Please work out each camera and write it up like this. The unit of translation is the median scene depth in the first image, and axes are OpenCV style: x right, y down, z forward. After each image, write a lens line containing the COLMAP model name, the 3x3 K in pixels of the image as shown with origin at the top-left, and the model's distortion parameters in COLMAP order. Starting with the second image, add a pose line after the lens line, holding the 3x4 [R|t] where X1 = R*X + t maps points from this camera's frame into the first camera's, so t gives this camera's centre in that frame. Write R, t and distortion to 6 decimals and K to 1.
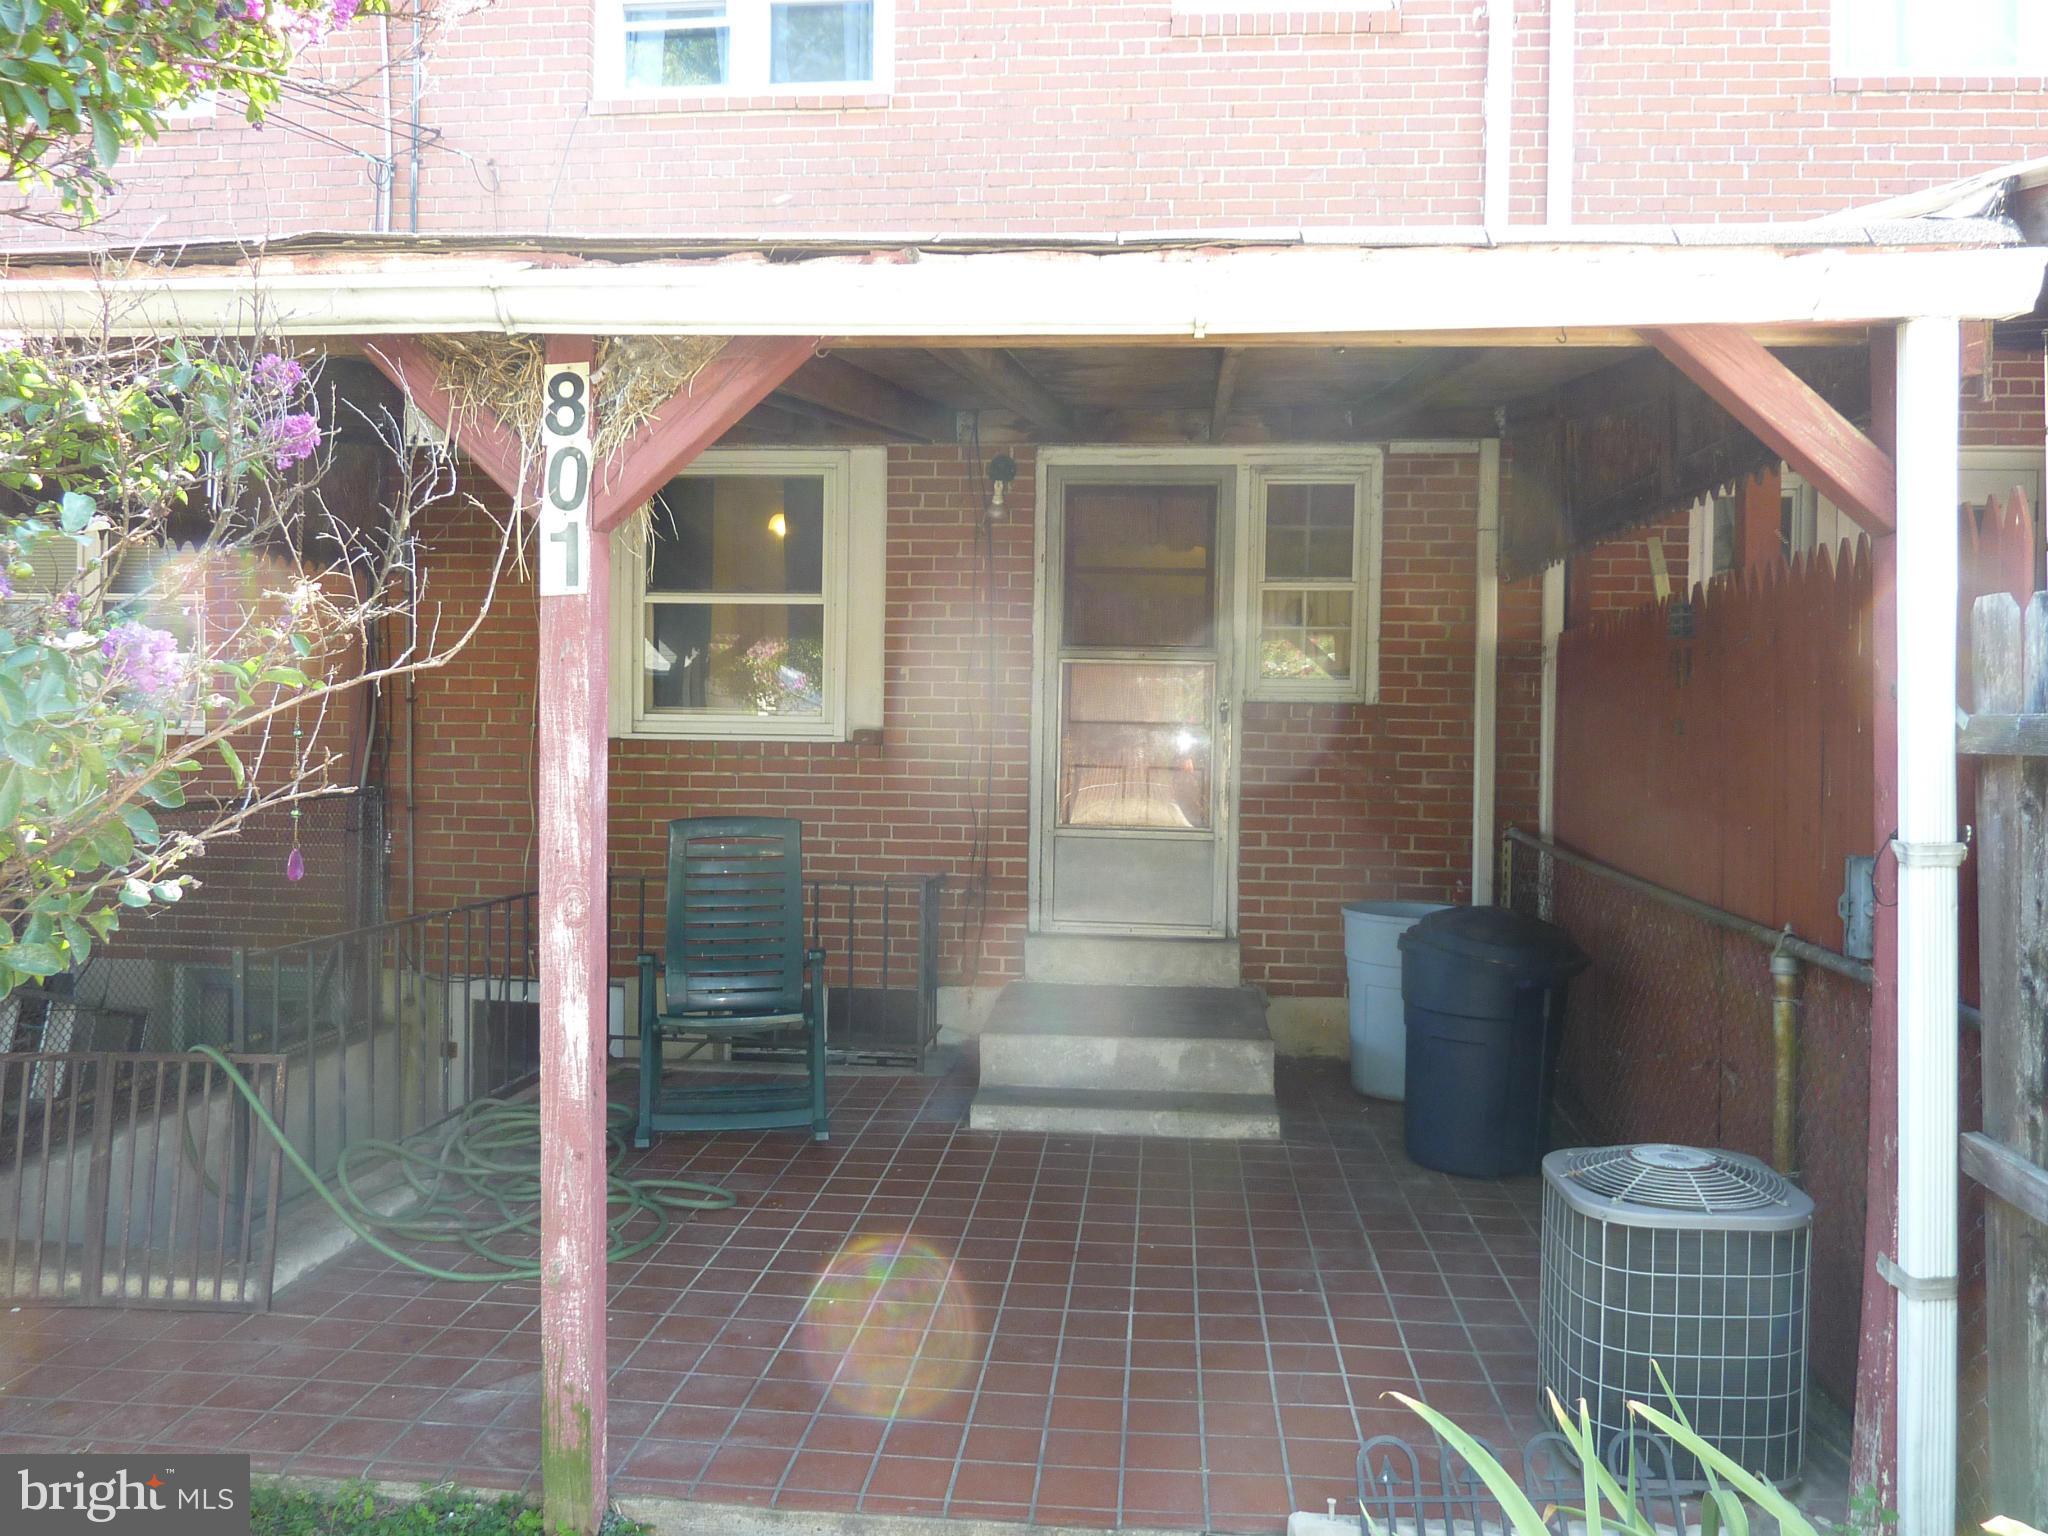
lens RADIAL K [[1544.5, 0, 1029.2], [0, 1544.5, 755.5], [0, 0, 1]] dist [-0.028396, -0.009012]
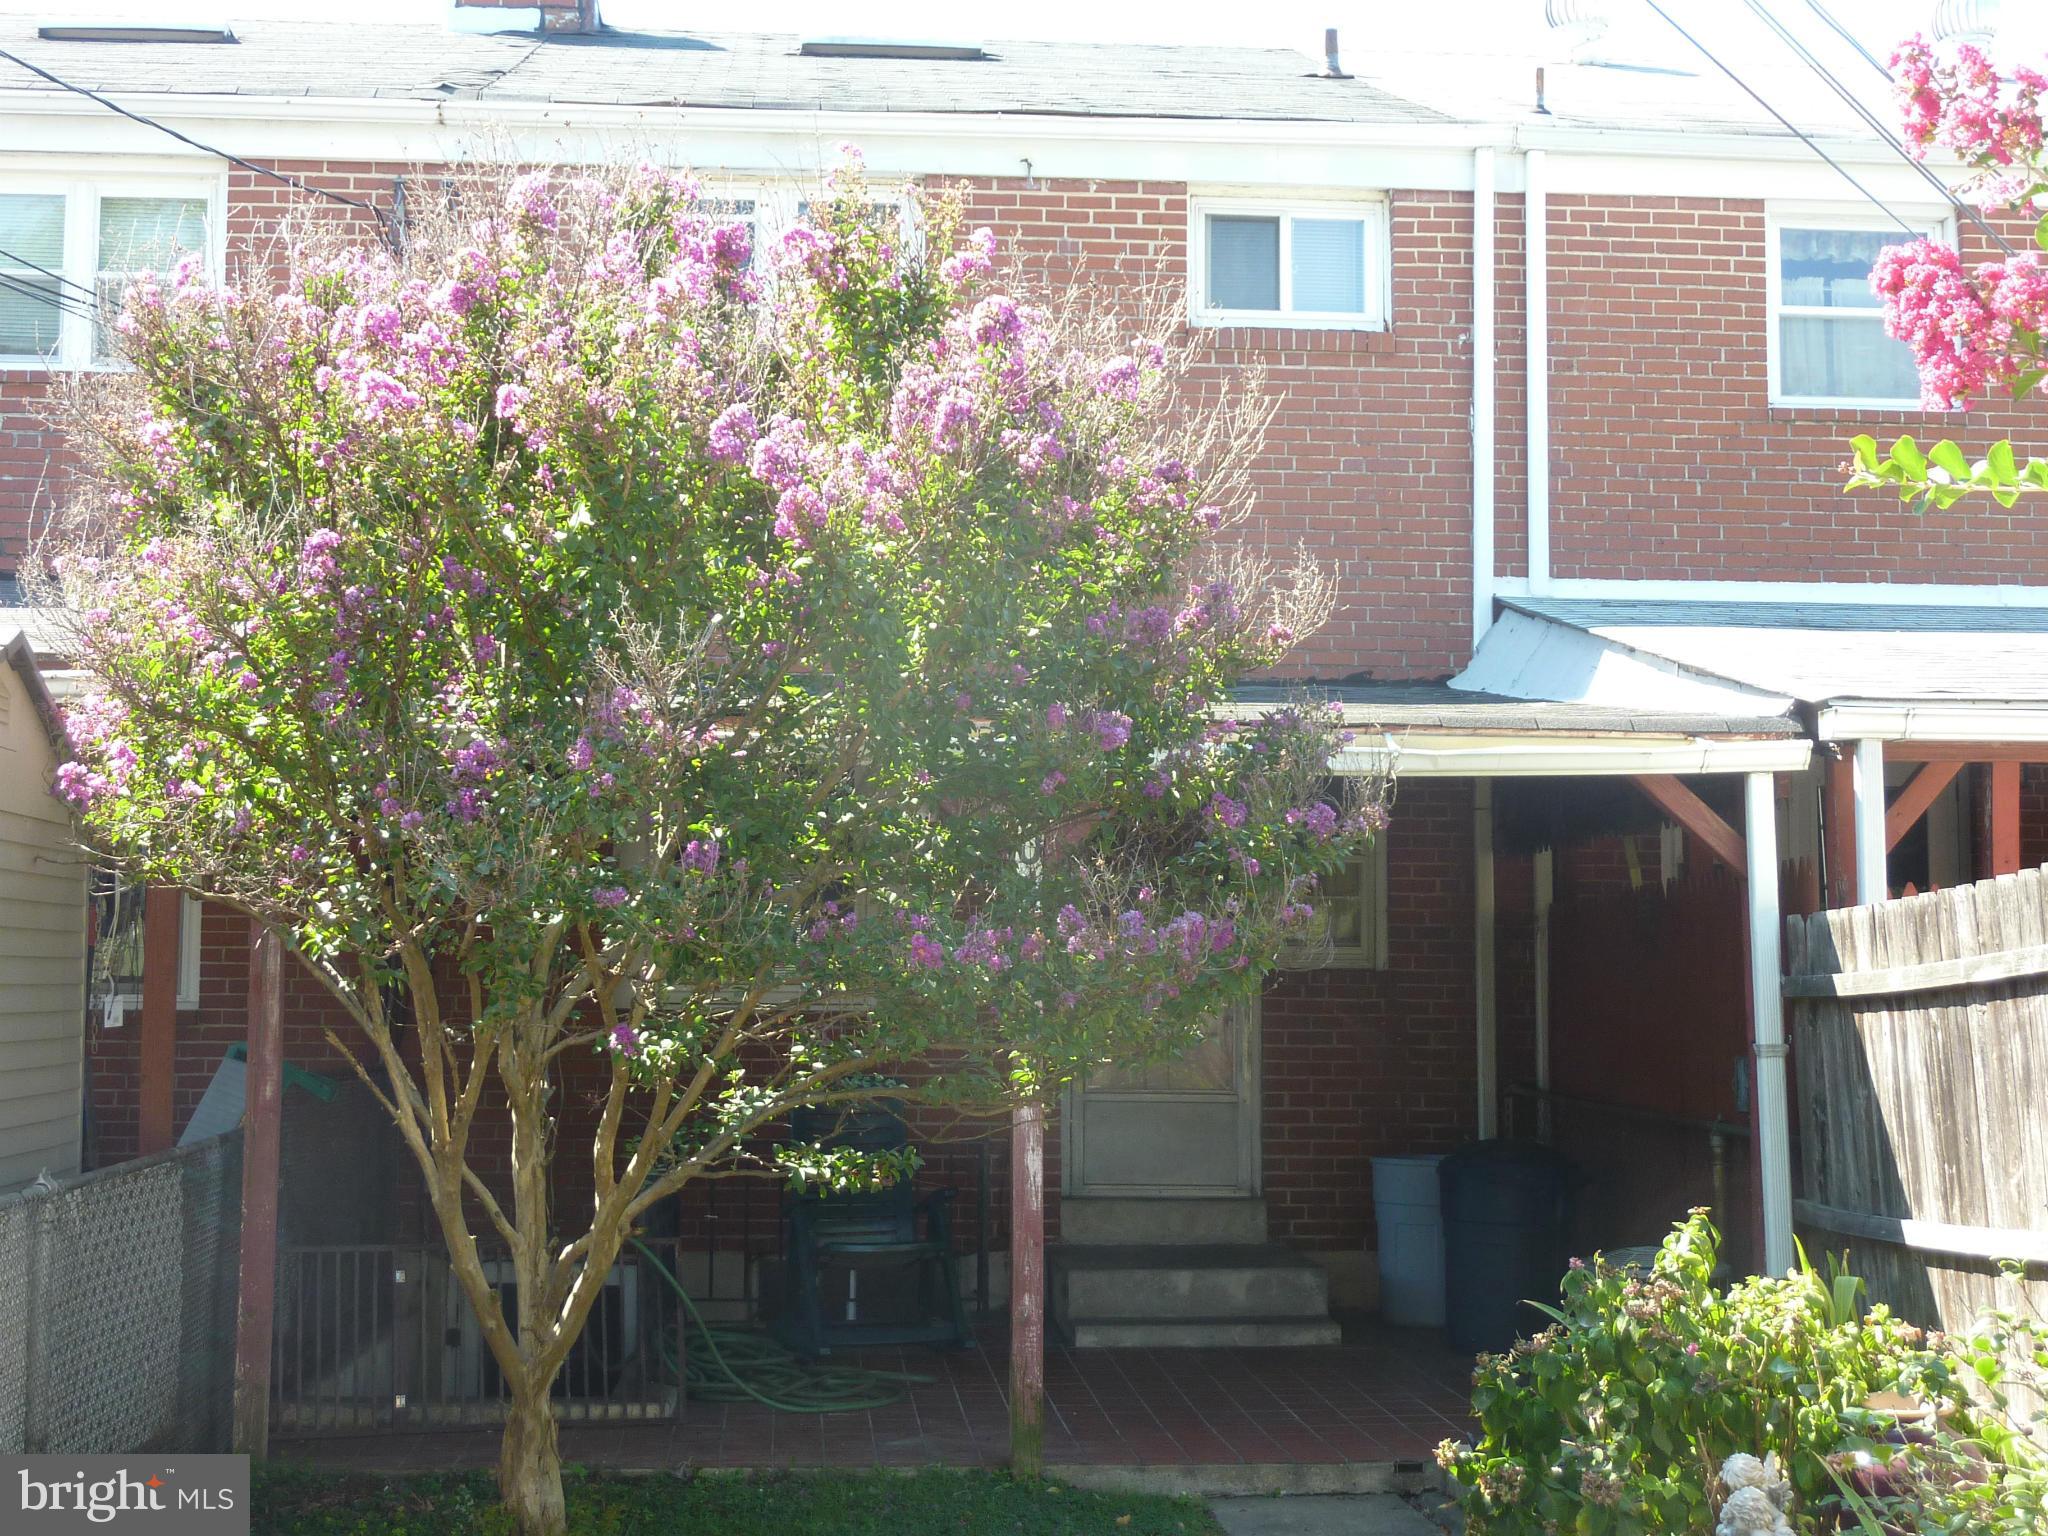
lens RADIAL K [[2868.3, 0, 1023.9], [0, 2868.3, 697.2], [0, 0, 1]] dist [-0.008748, -0.054439]
pose [[0.985278, 0.010624, 0.170631, -0.370289], [0.011016, 0.992048, -0.125373, 0.025814], [-0.170606, 0.125407, 0.977326, -0.939184]]
